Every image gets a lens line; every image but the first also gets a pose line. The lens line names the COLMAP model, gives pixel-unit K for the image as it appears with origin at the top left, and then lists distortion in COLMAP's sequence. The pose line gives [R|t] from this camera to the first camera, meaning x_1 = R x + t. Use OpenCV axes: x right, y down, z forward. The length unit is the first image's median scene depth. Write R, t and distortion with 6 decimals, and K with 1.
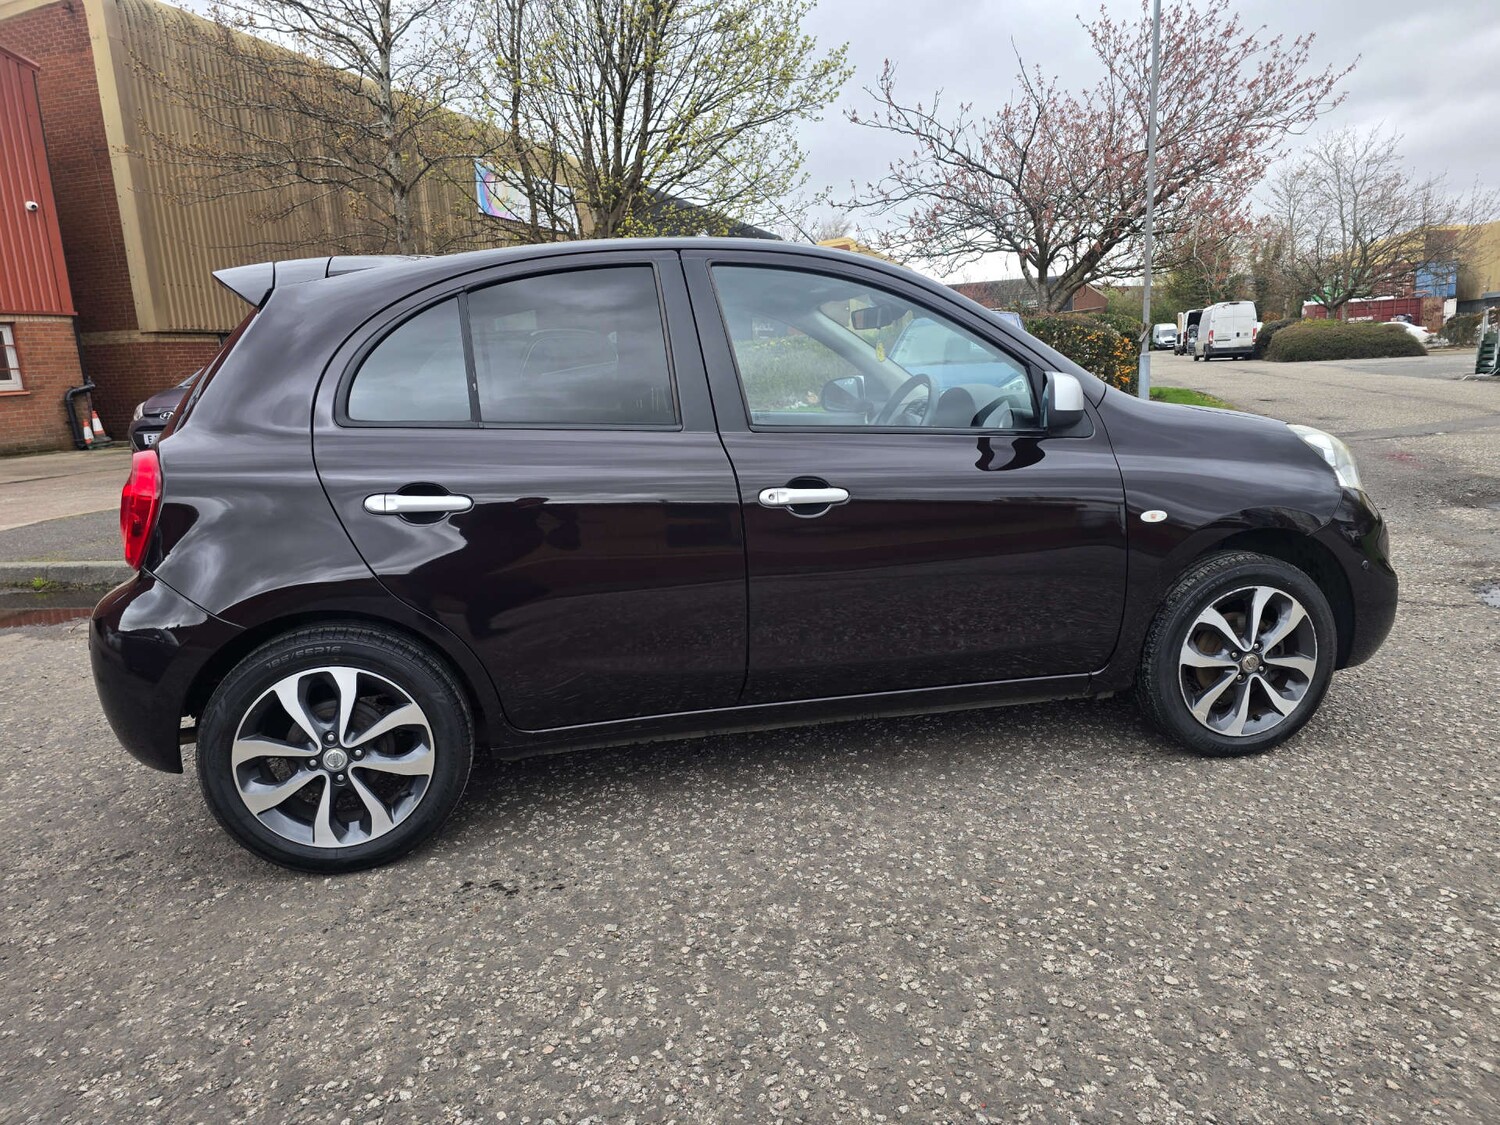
lens RADIAL K [[1005.8, 0, 754.7], [0, 1005.8, 568.0], [0, 0, 1]] dist [0.058108, -0.050245]
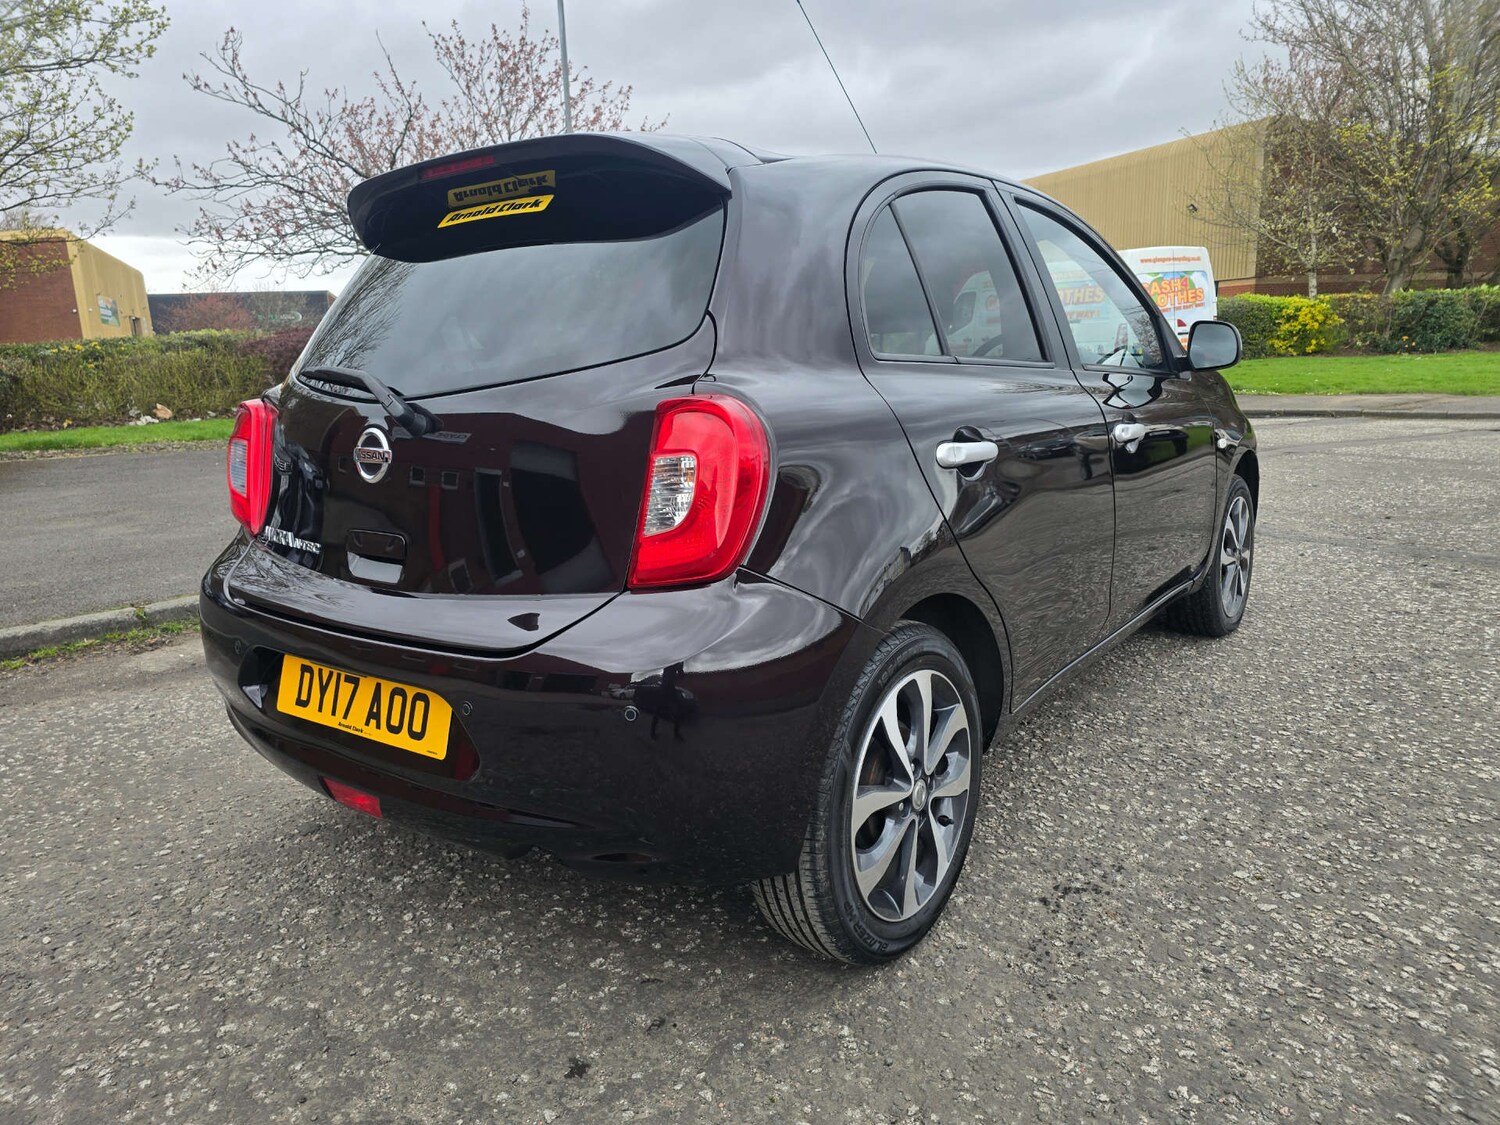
lens RADIAL K [[1005.8, 0, 754.0], [0, 1005.8, 558.9], [0, 0, 1]] dist [0.058108, -0.050245]
pose [[0.761749, -0.119443, 0.636767, -0.828326], [0.137367, 0.990288, 0.021427, -0.016668], [-0.633142, 0.071149, 0.770758, 0.413735]]
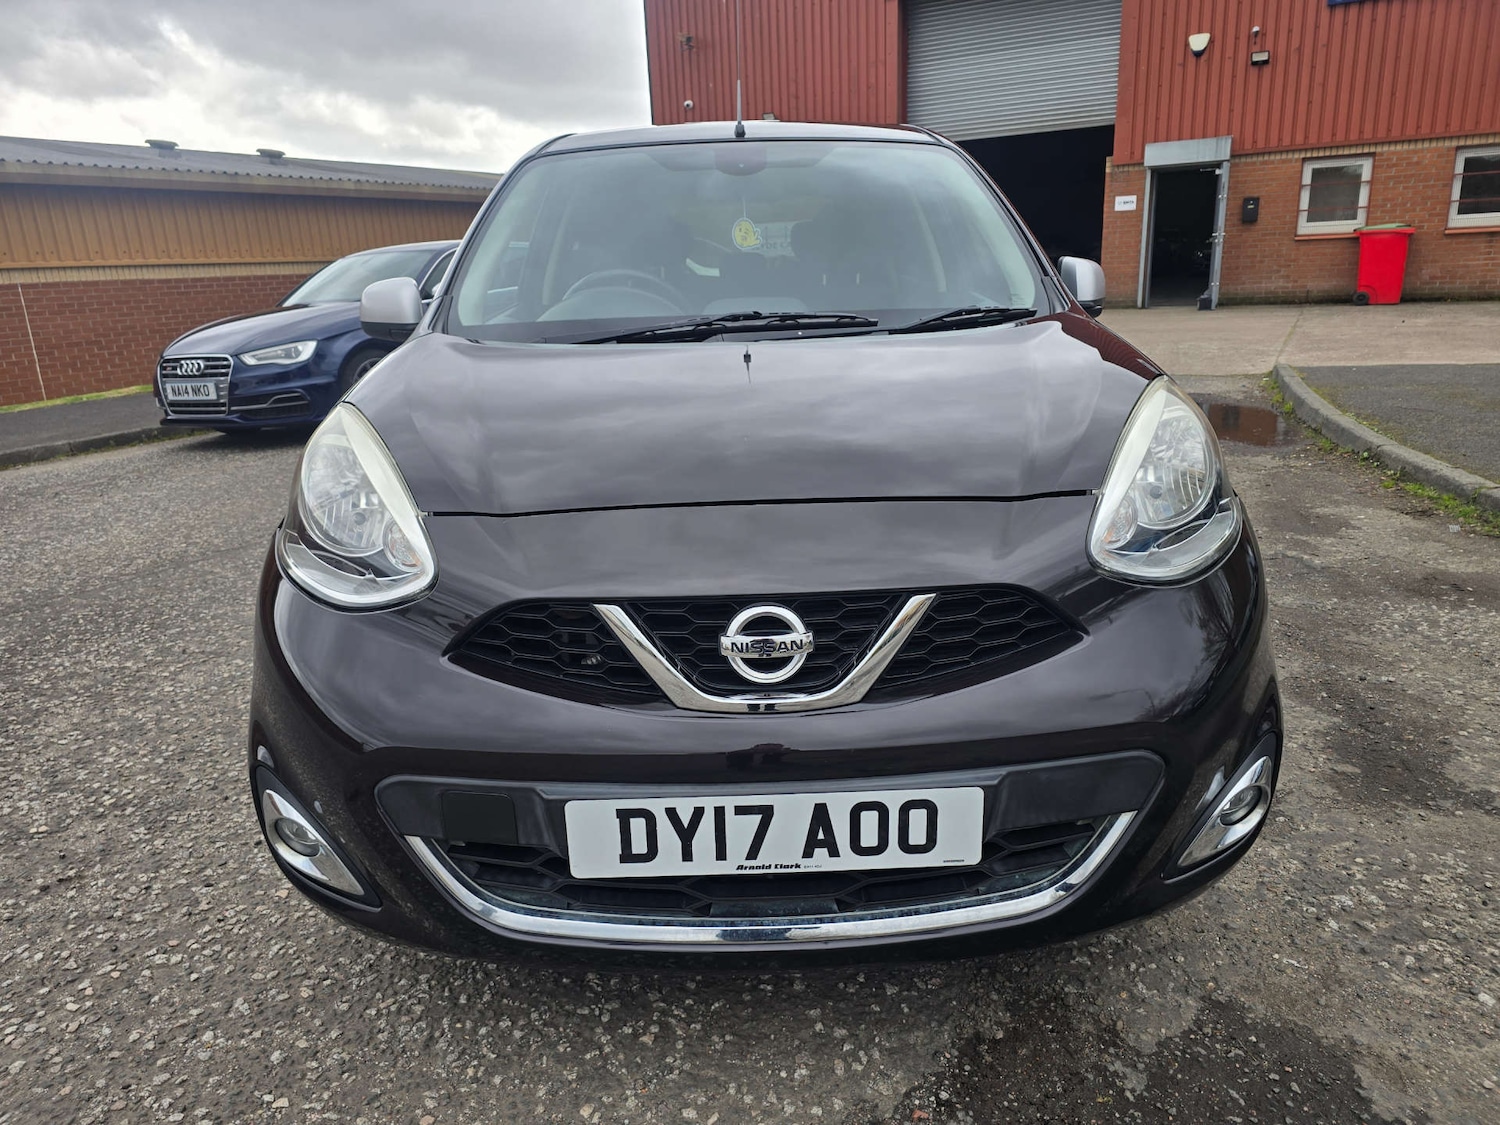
lens RADIAL K [[1005.8, 0, 725.8], [0, 1005.8, 545.3], [0, 0, 1]] dist [0.058108, -0.050245]
pose [[-0.208809, 0.313689, -0.926282, 1.091737], [-0.153724, 0.924858, 0.347860, -0.311892], [0.965799, 0.215028, -0.144897, 1.372383]]
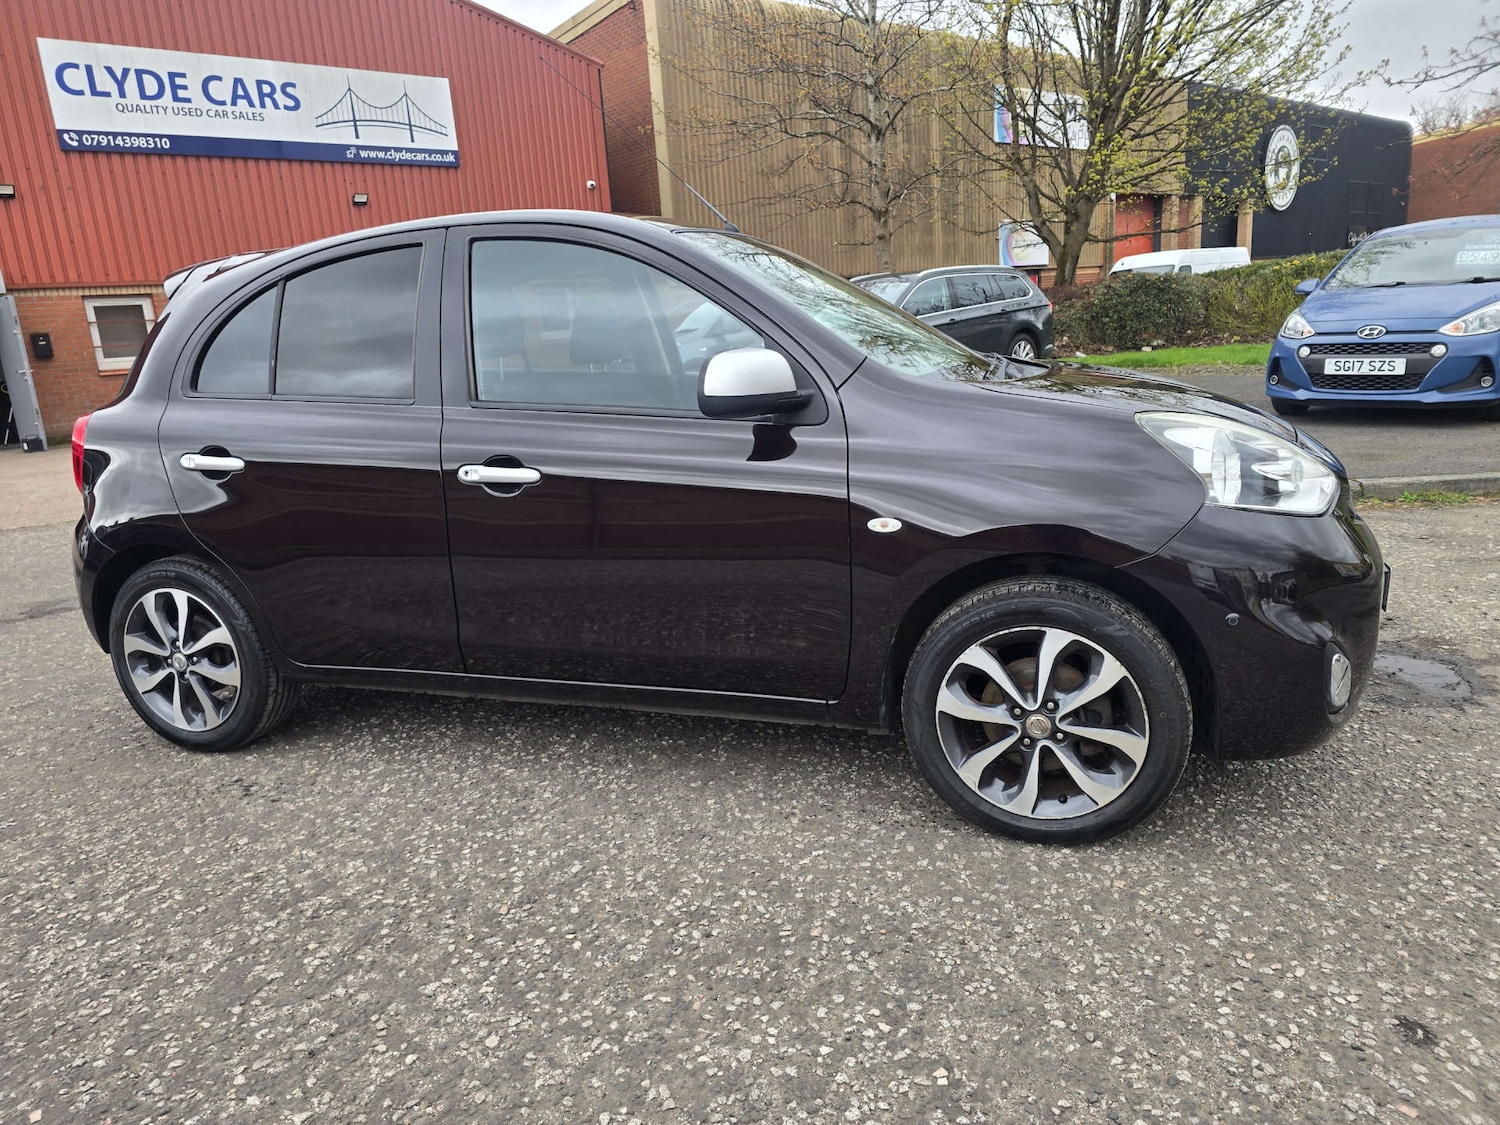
lens RADIAL K [[1005.8, 0, 735.6], [0, 1005.8, 569.3], [0, 0, 1]] dist [0.058108, -0.050245]
pose [[0.846361, 0.109036, -0.521329, 0.705984], [-0.074966, 0.993464, 0.086077, -0.074784], [0.527307, -0.033770, 0.849003, 0.248598]]
